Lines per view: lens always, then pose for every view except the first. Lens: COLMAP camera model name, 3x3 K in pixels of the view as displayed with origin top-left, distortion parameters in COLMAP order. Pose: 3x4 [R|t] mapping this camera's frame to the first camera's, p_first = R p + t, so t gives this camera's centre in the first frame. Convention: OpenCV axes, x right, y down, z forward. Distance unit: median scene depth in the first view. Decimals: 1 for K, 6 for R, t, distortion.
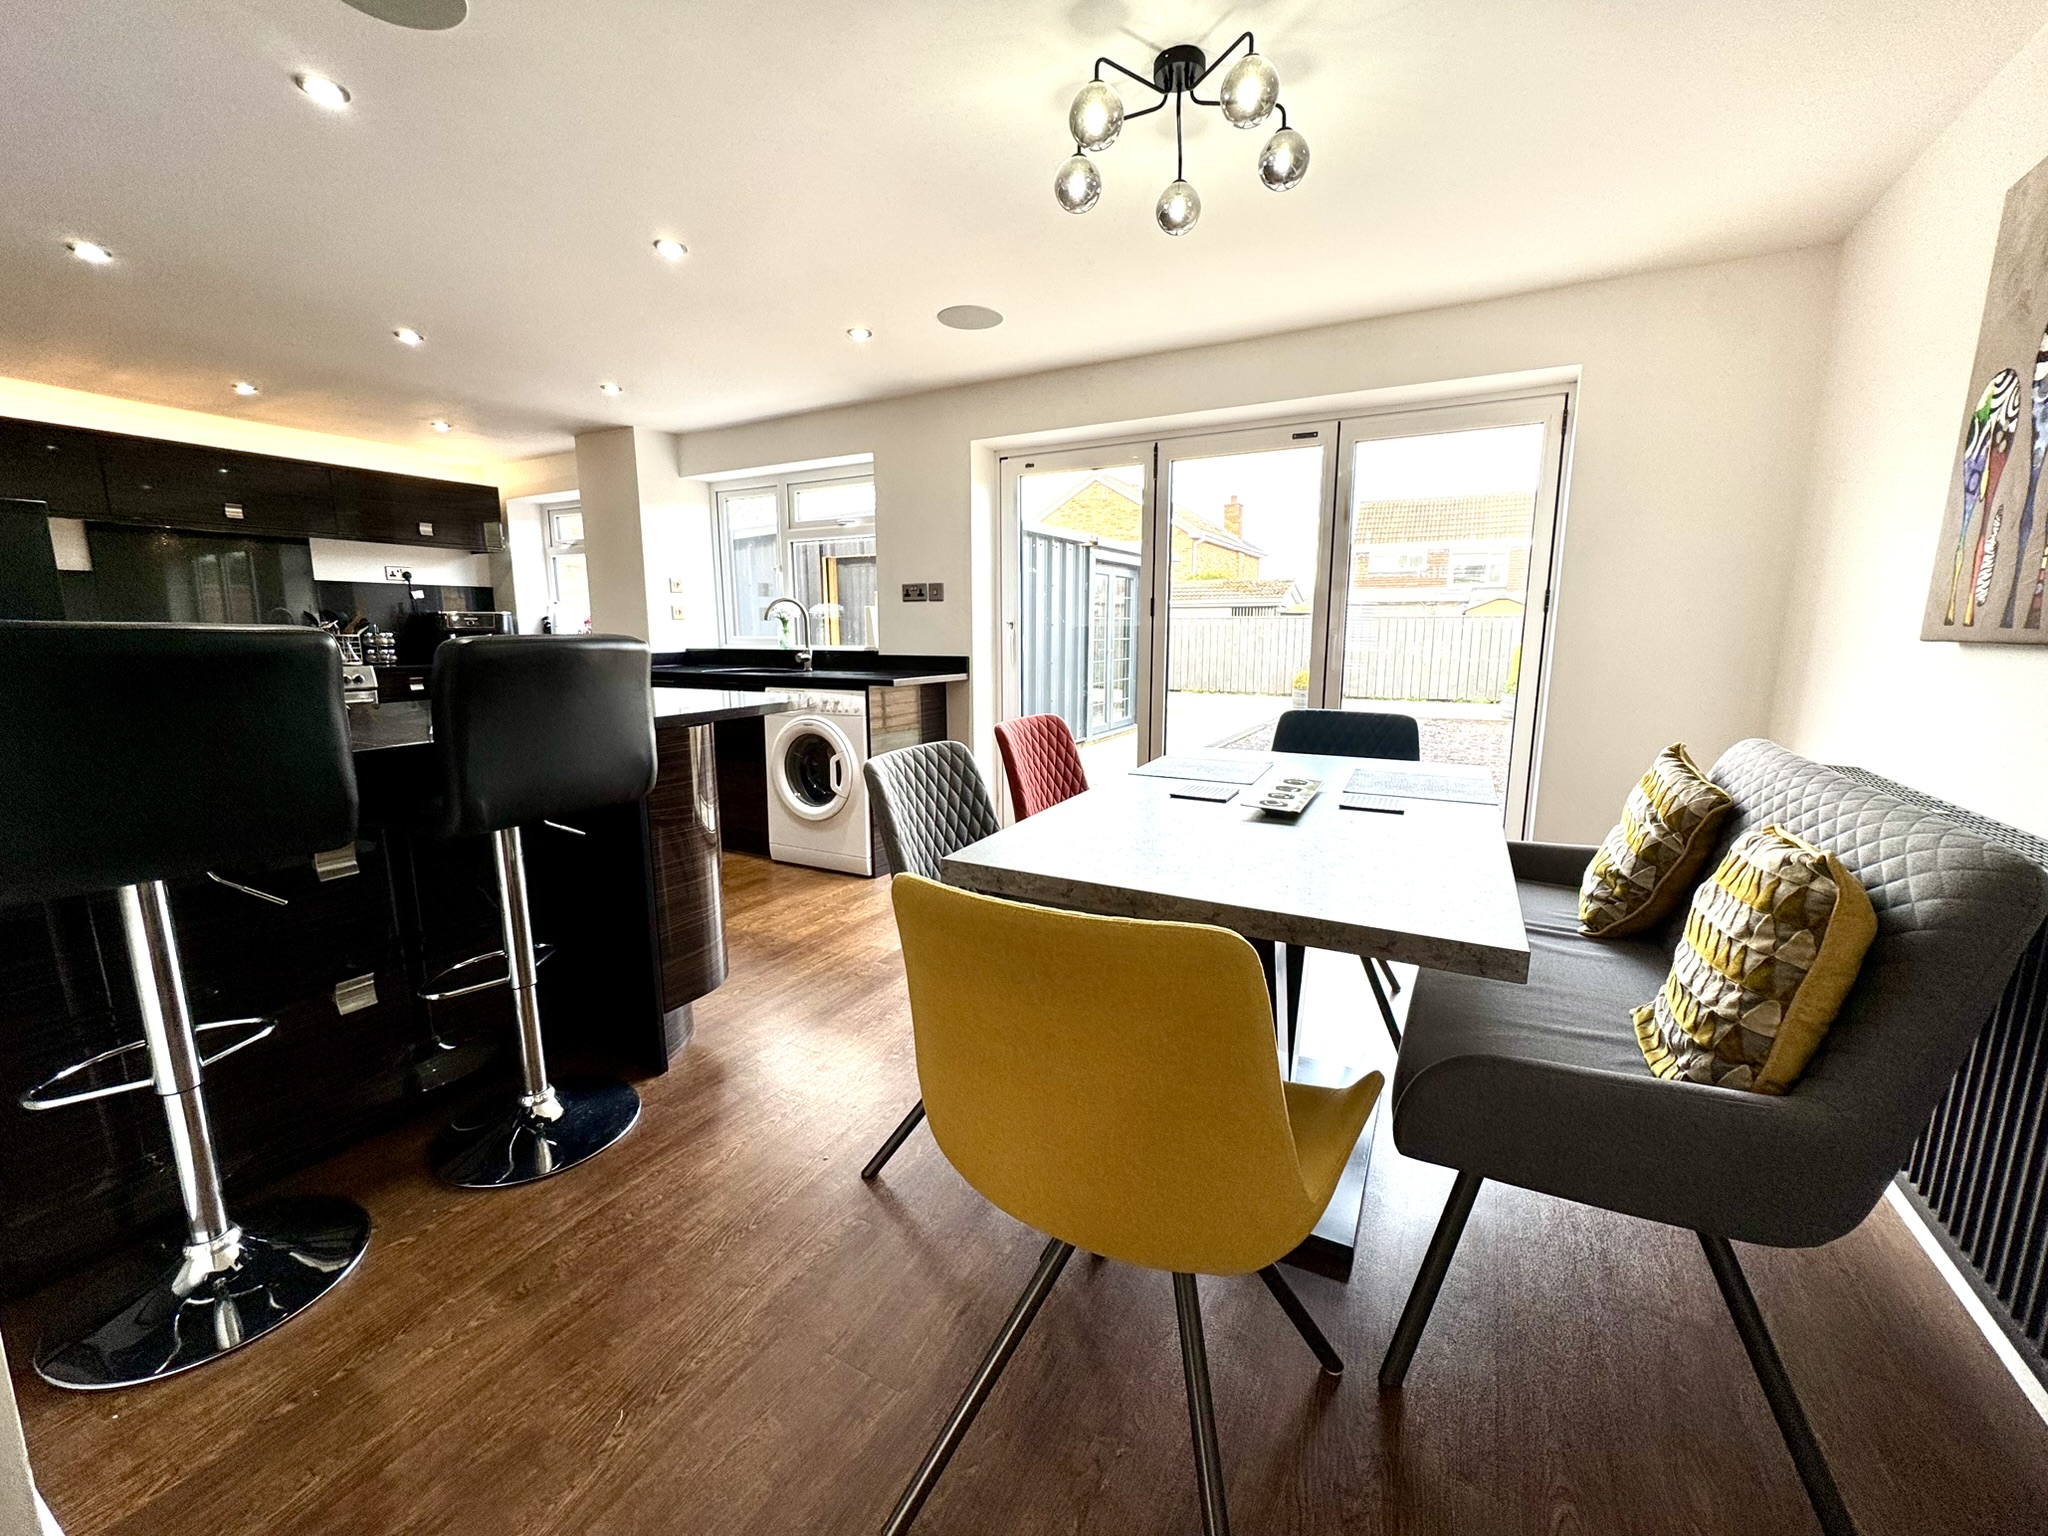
lens RADIAL K [[825.3, 0, 1024.0], [0, 825.3, 768.0], [0, 0, 1]] dist [-0.000941, -0.000007]
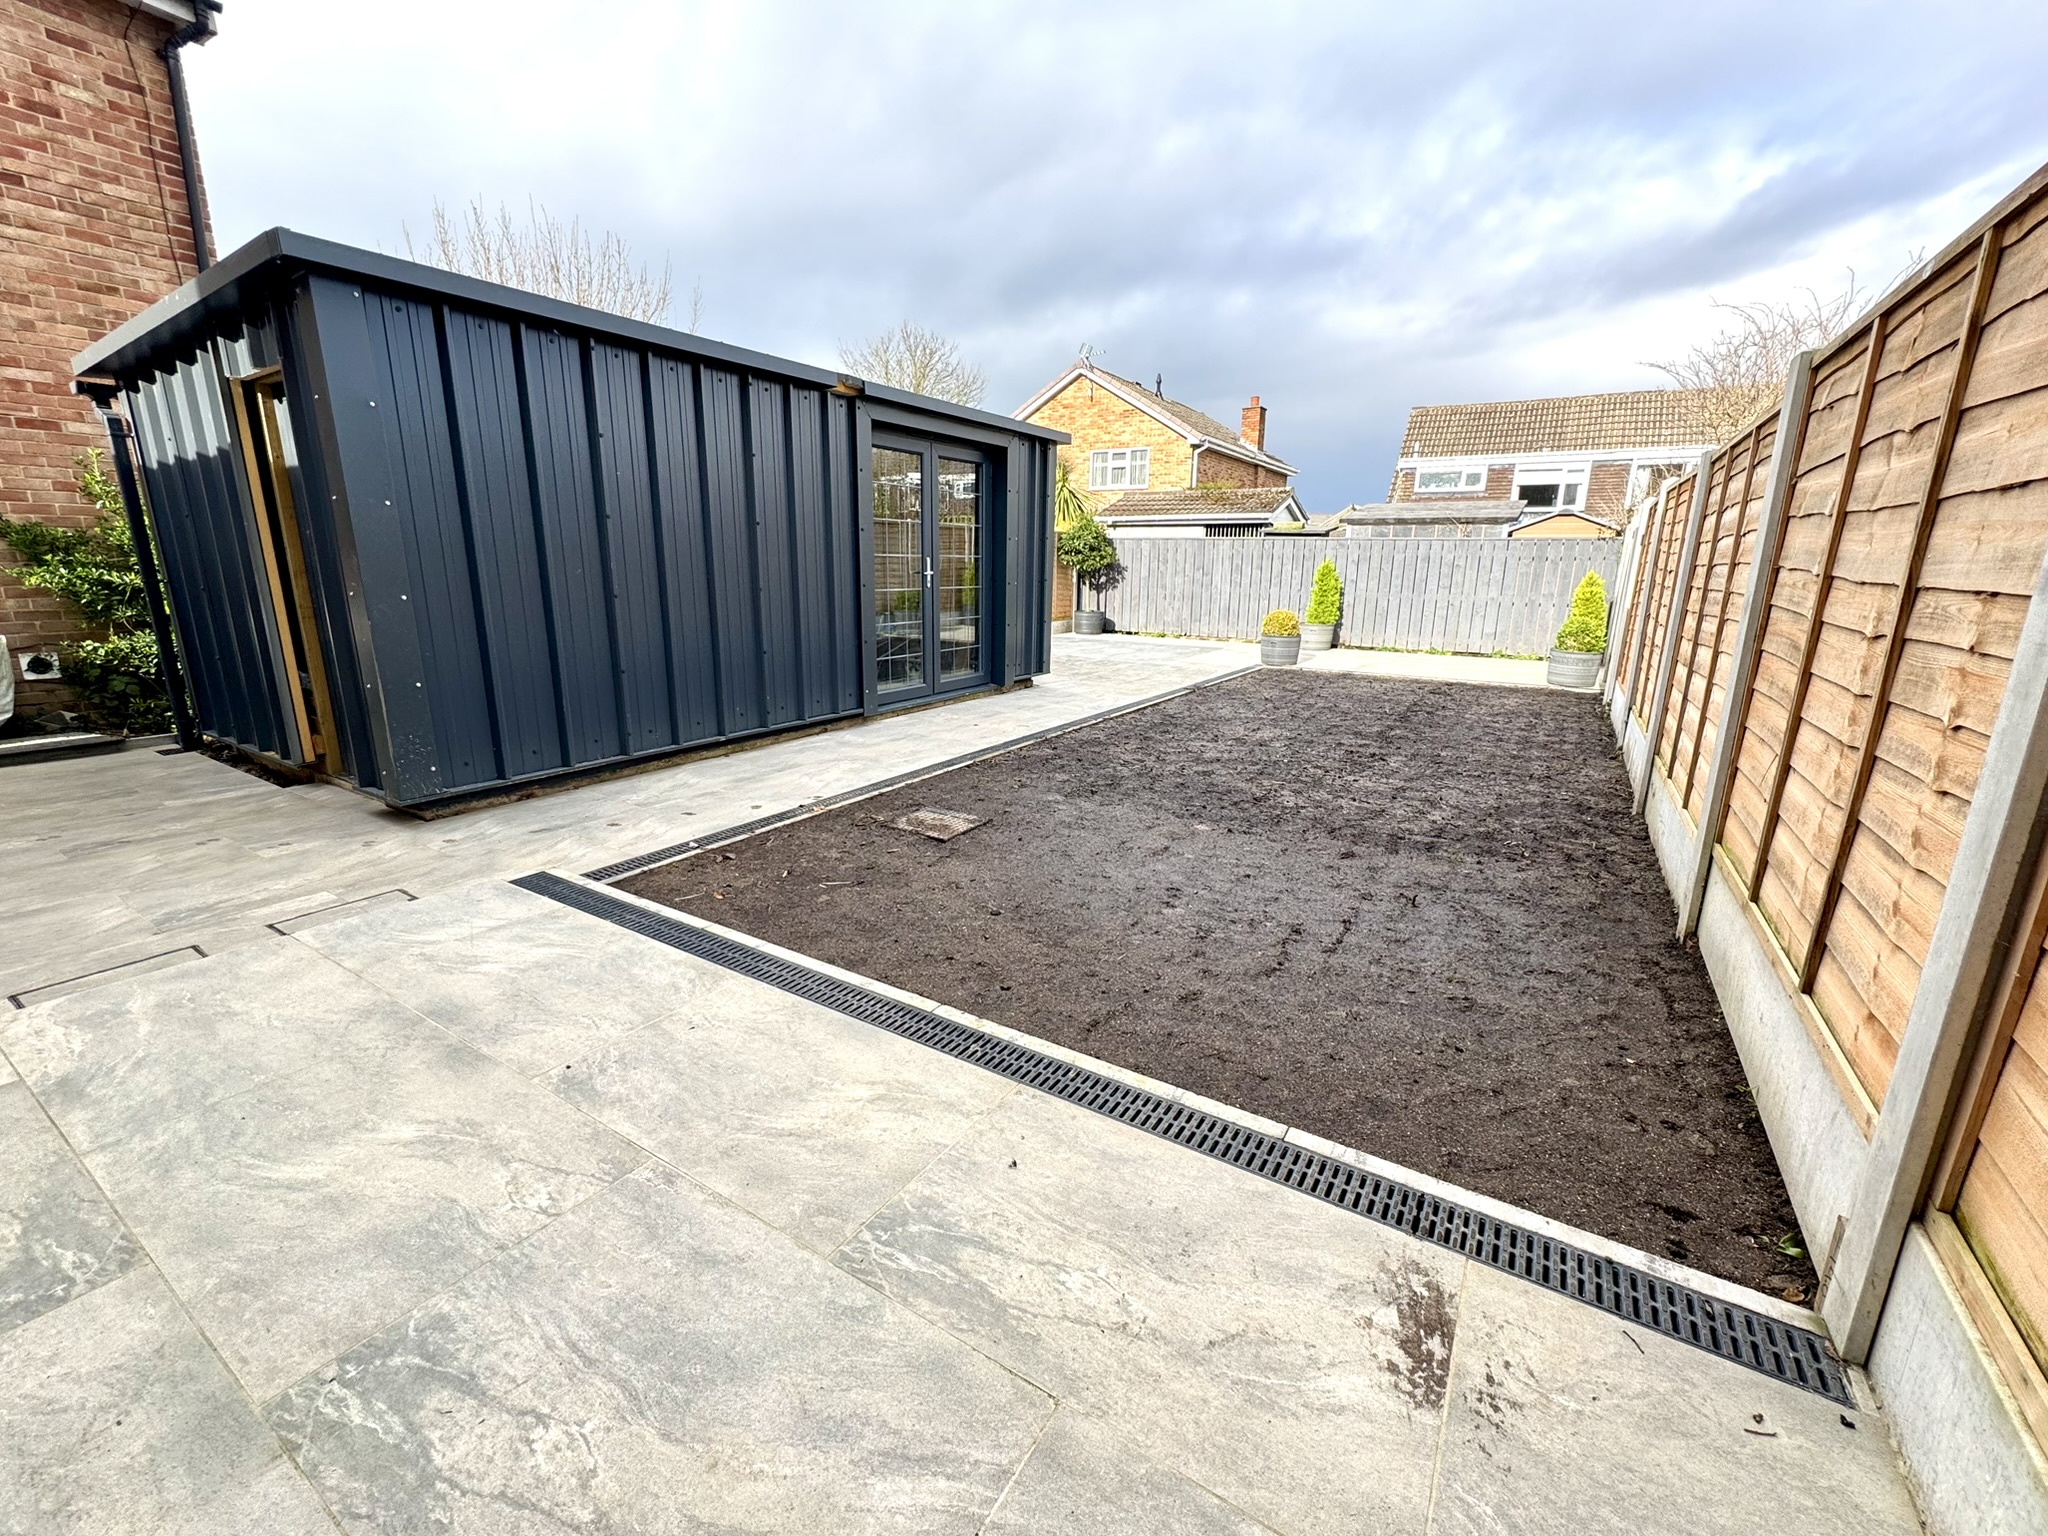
lens RADIAL K [[831.0, 0, 1027.5], [0, 831.0, 768.1], [0, 0, 1]] dist [-0.000111, -0.000198]
pose [[0.998023, 0.029303, -0.055597, 0.499140], [-0.024976, 0.996718, 0.076998, -0.091789], [0.057671, -0.075457, 0.995480, 0.745509]]
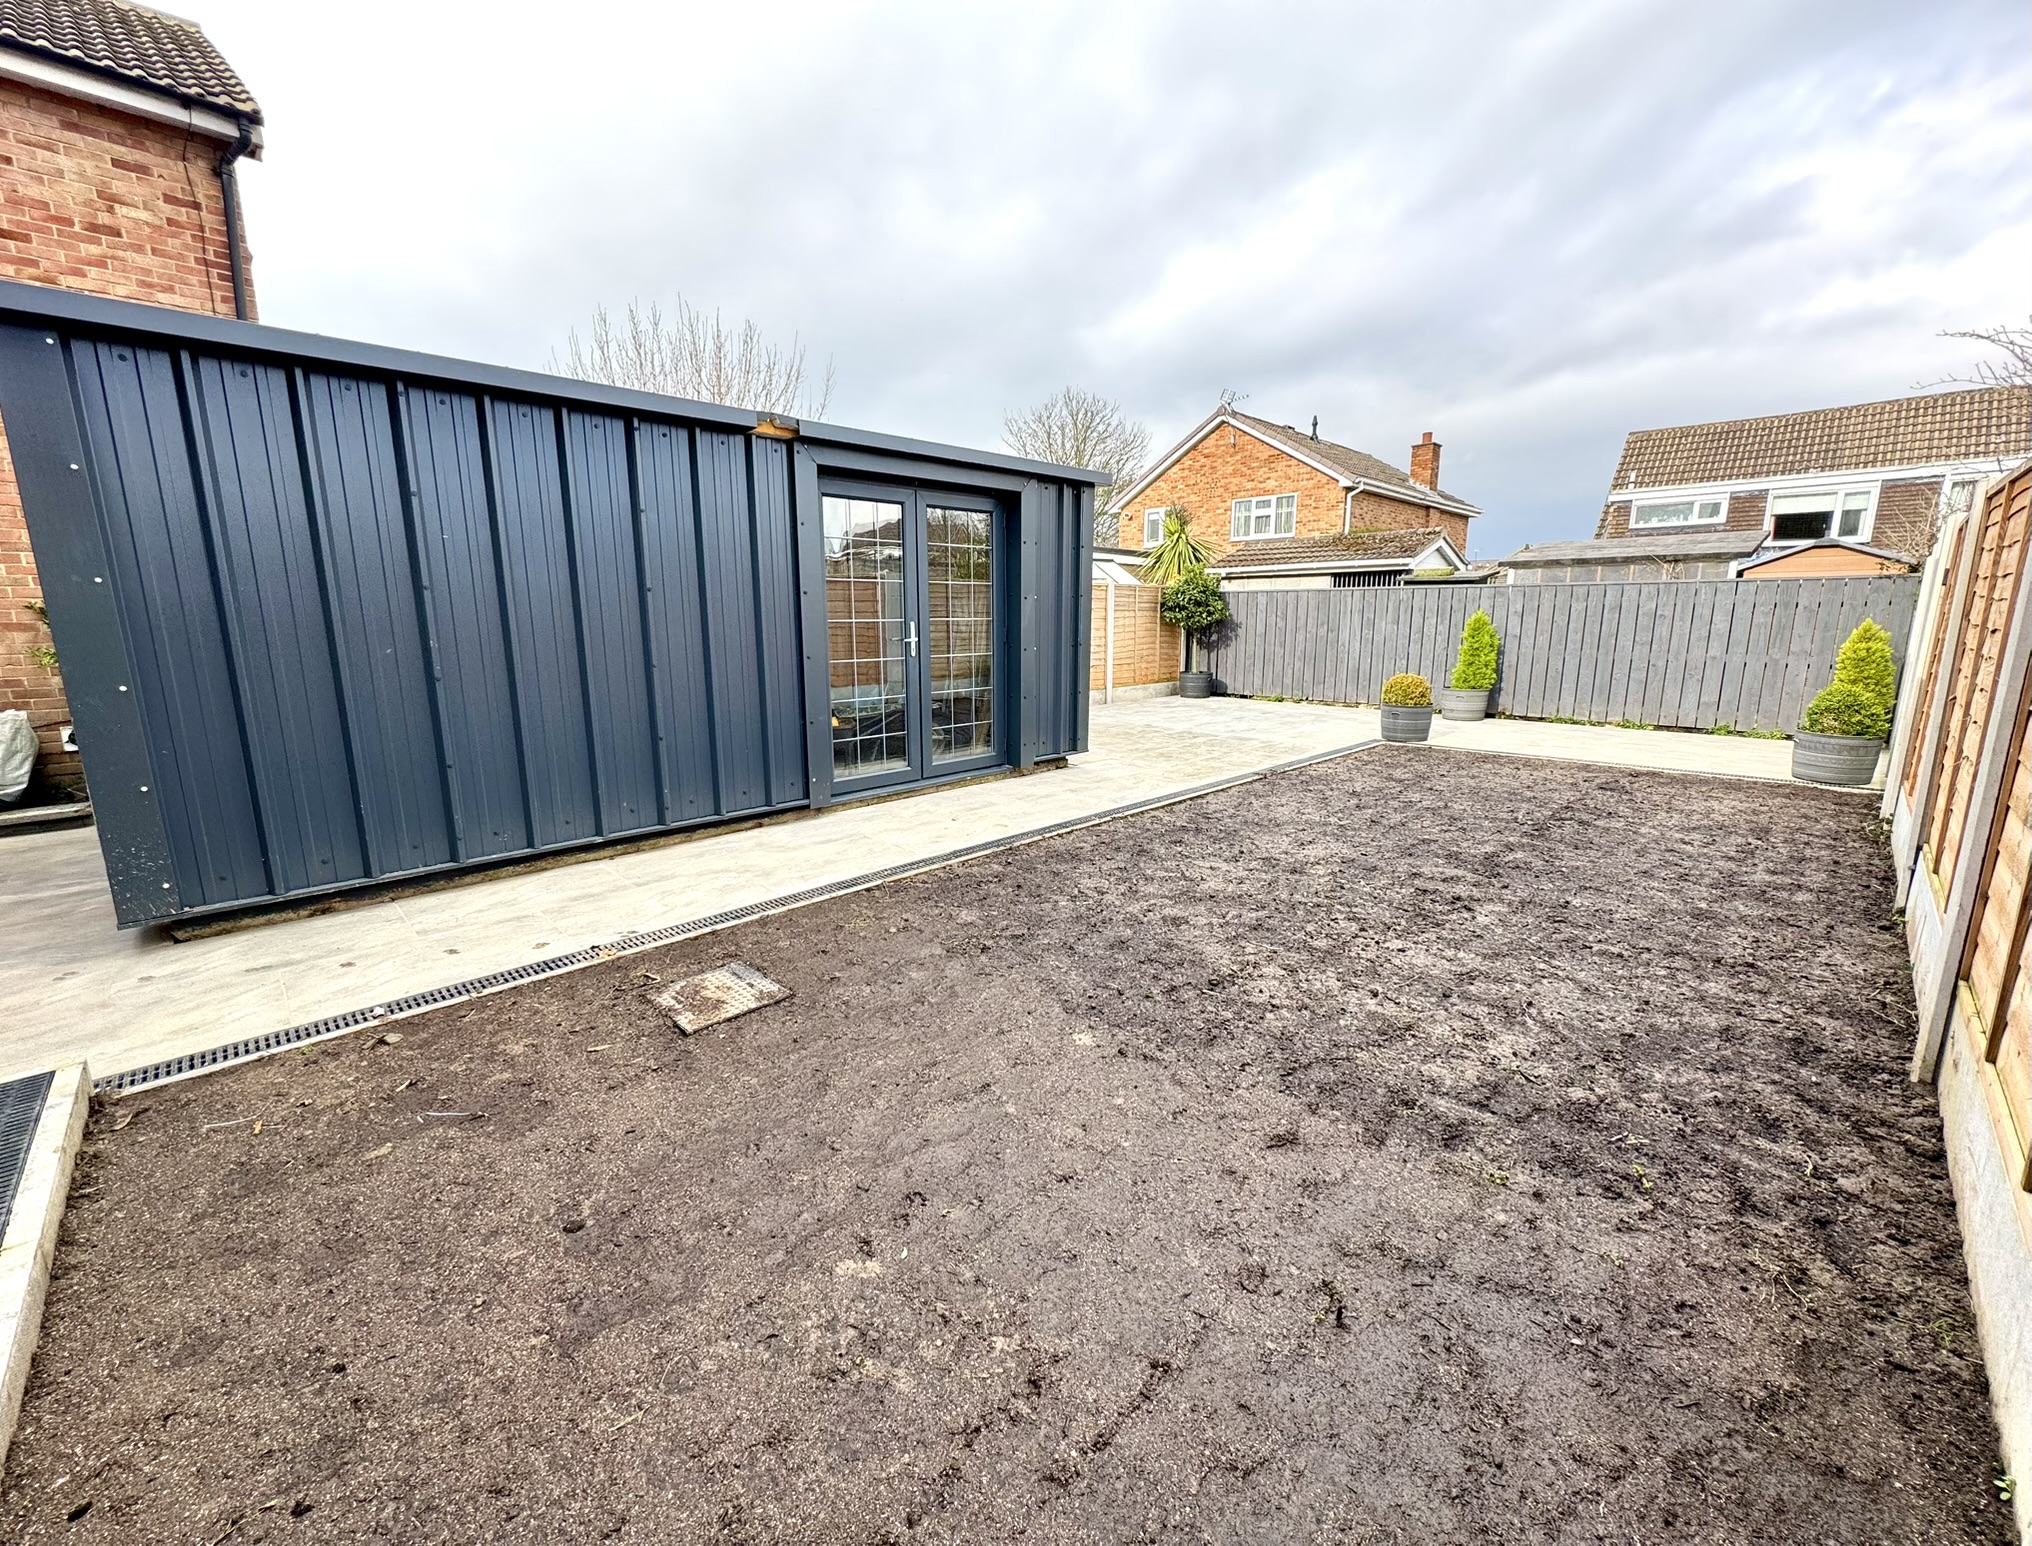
lens RADIAL K [[803.1, 0, 1016.0], [0, 803.1, 773.0], [0, 0, 1]] dist [-0.001435, -0.000089]
pose [[0.955790, 0.053624, -0.289119, 0.746975], [-0.045583, 0.998365, 0.034479, -0.165790], [0.290495, -0.019776, 0.956672, 1.102245]]
